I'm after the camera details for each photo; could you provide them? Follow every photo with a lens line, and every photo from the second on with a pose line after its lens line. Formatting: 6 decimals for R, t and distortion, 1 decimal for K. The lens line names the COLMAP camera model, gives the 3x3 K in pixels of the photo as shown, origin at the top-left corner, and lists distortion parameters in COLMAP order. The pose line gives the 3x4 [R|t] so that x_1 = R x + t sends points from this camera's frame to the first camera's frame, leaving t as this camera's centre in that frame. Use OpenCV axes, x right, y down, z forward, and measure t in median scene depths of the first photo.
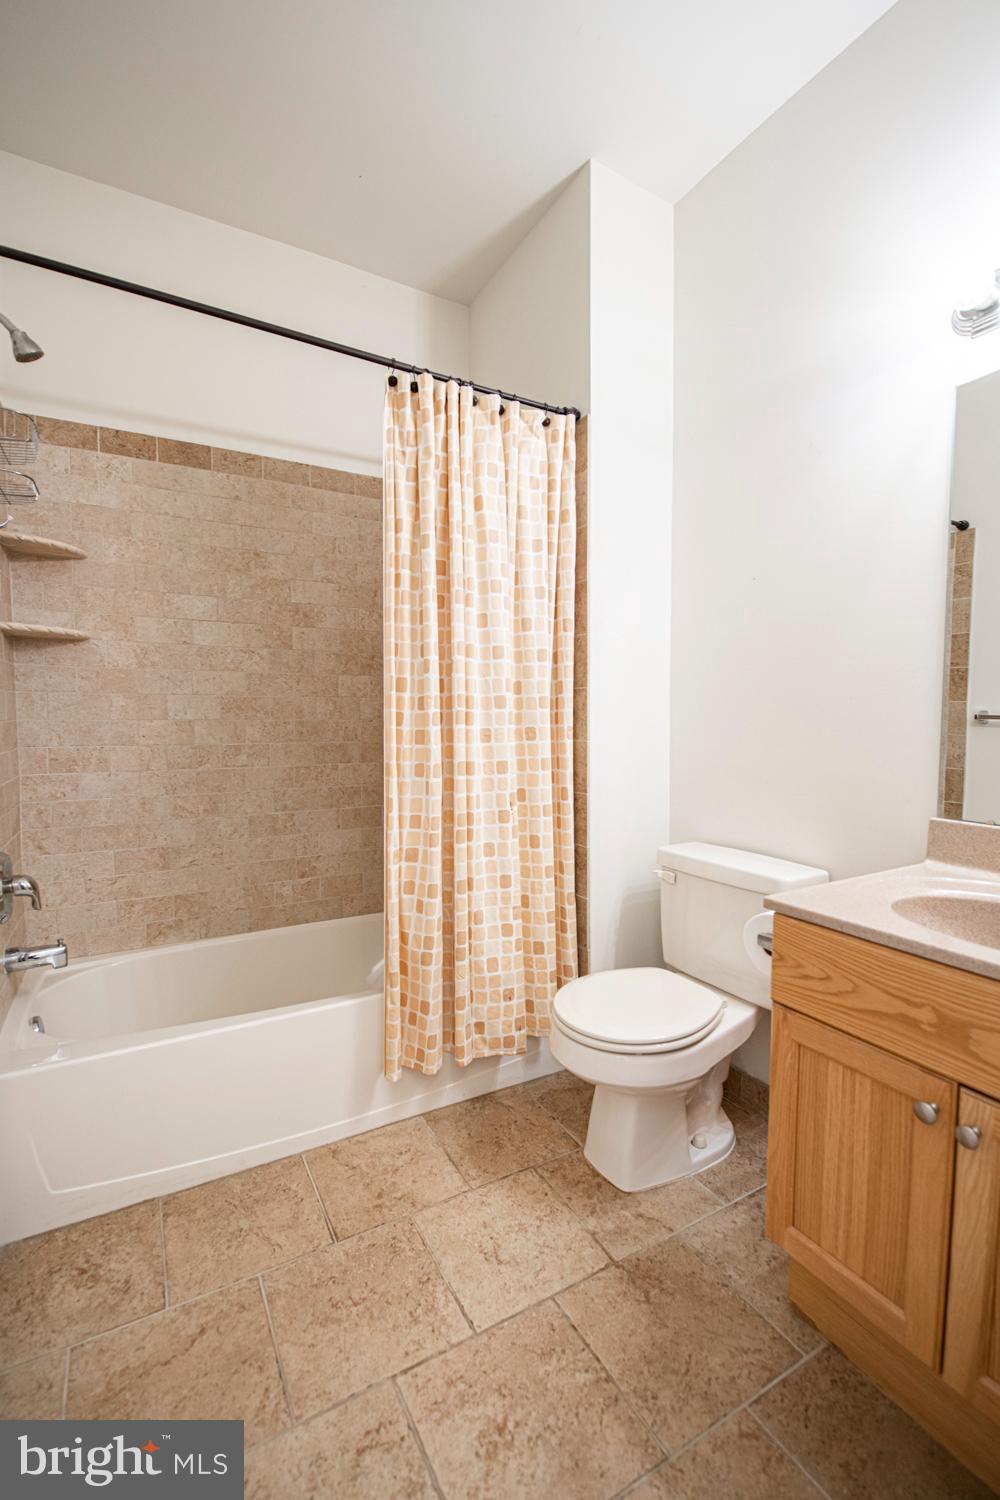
lens RADIAL K [[626.5, 0, 500.0], [0, 626.5, 750.0], [0, 0, 1]] dist [-0.014520, -0.001051]
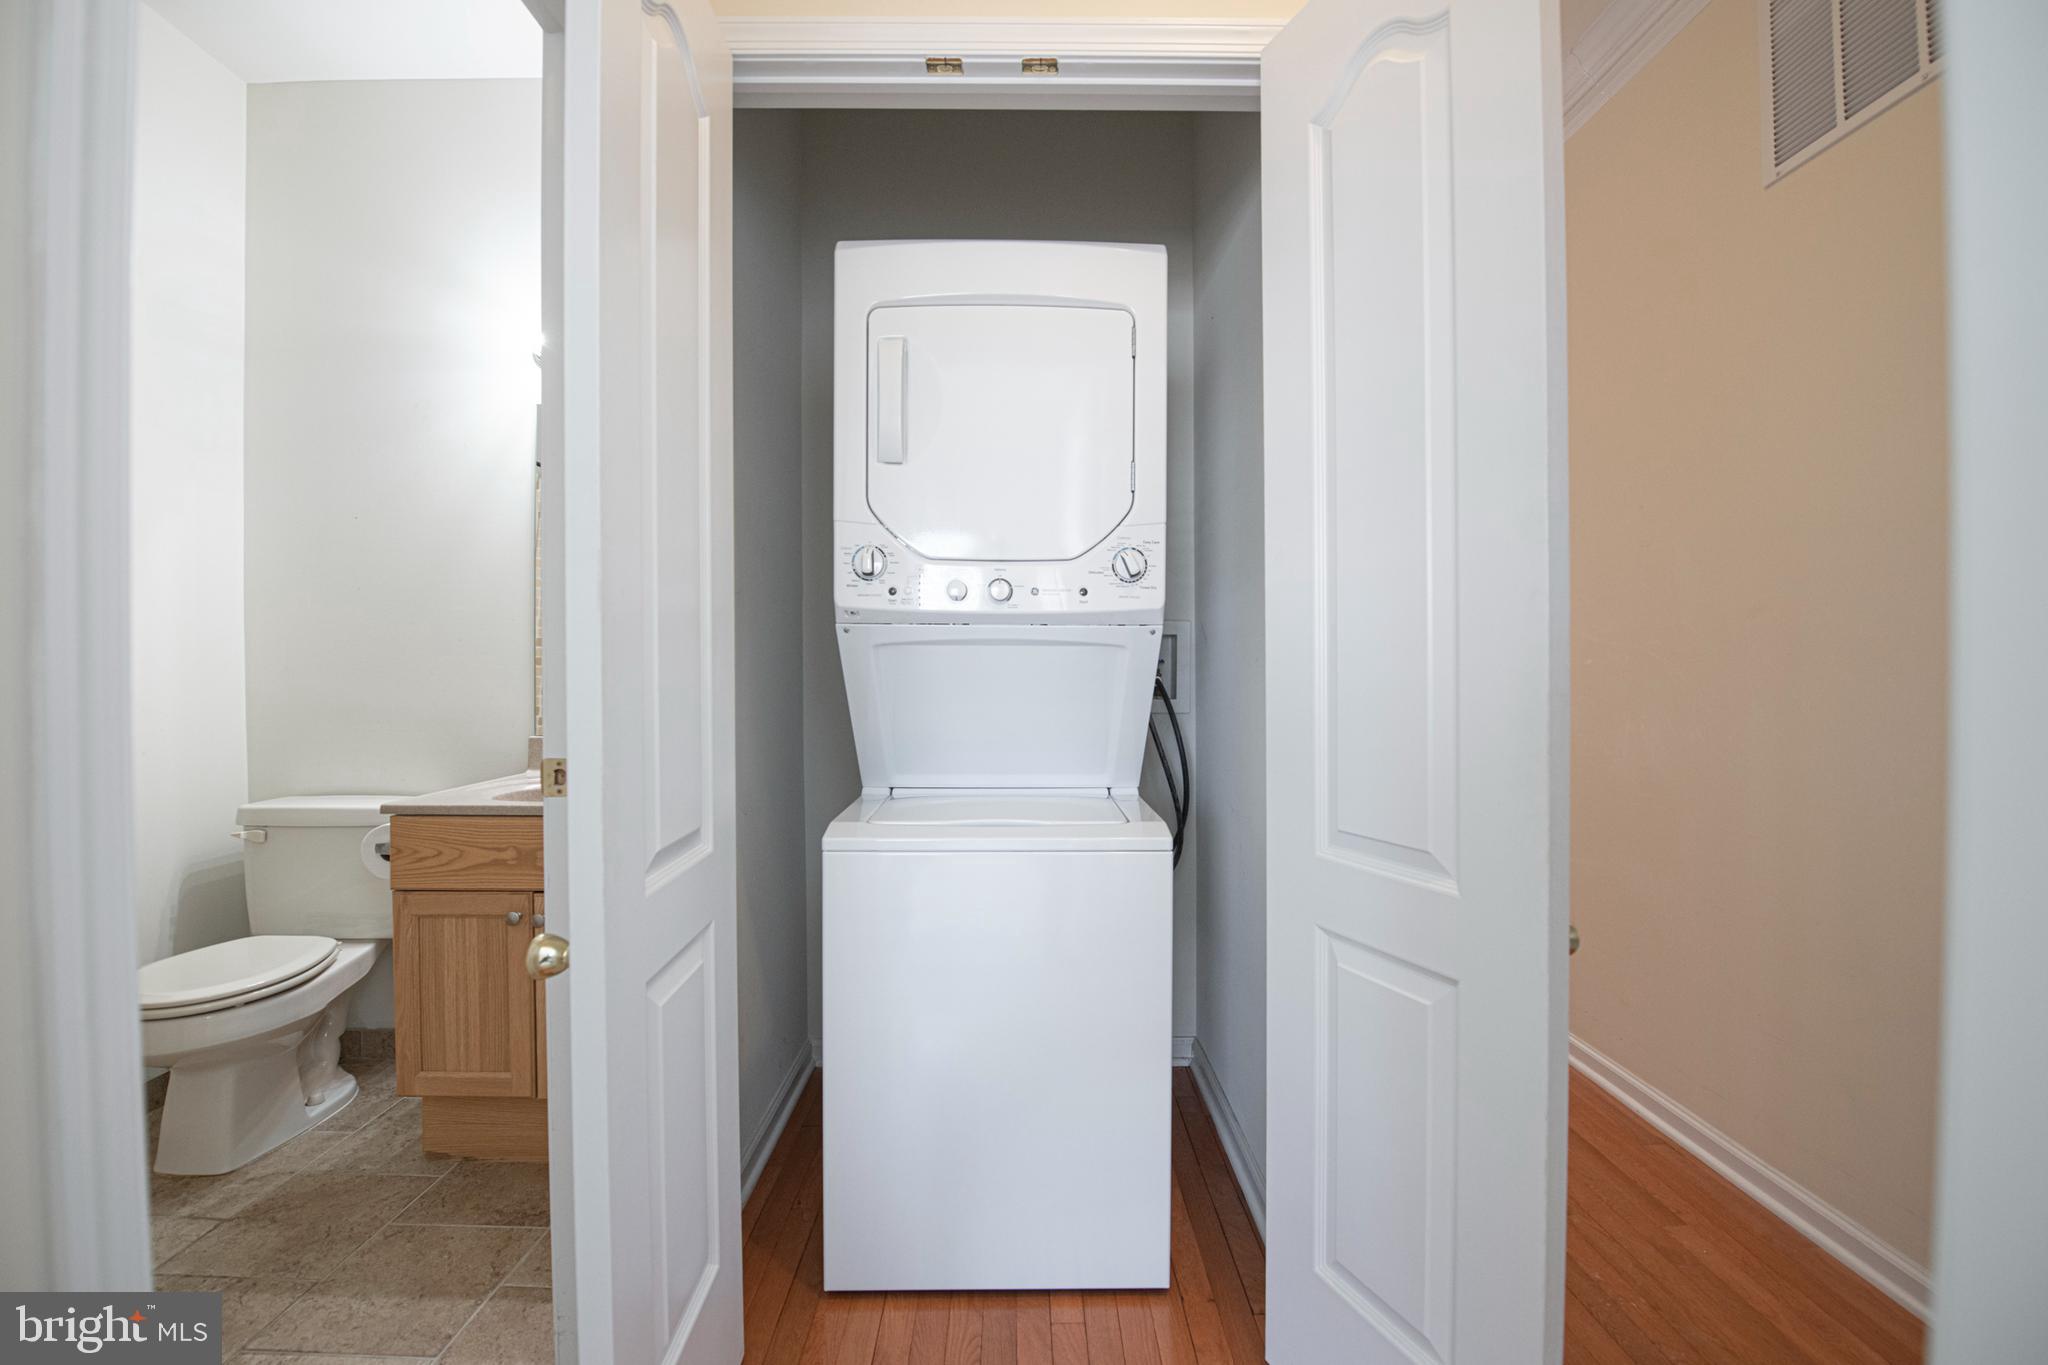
lens RADIAL K [[824.1, 0, 1024.8], [0, 824.1, 676.8], [0, 0, 1]] dist [-0.013206, -0.003807]
pose [[0.470968, -0.010669, 0.882086, -0.390458], [0.046597, 0.998832, -0.012798, 0.071545], [-0.880919, 0.047130, 0.470915, -0.876934]]
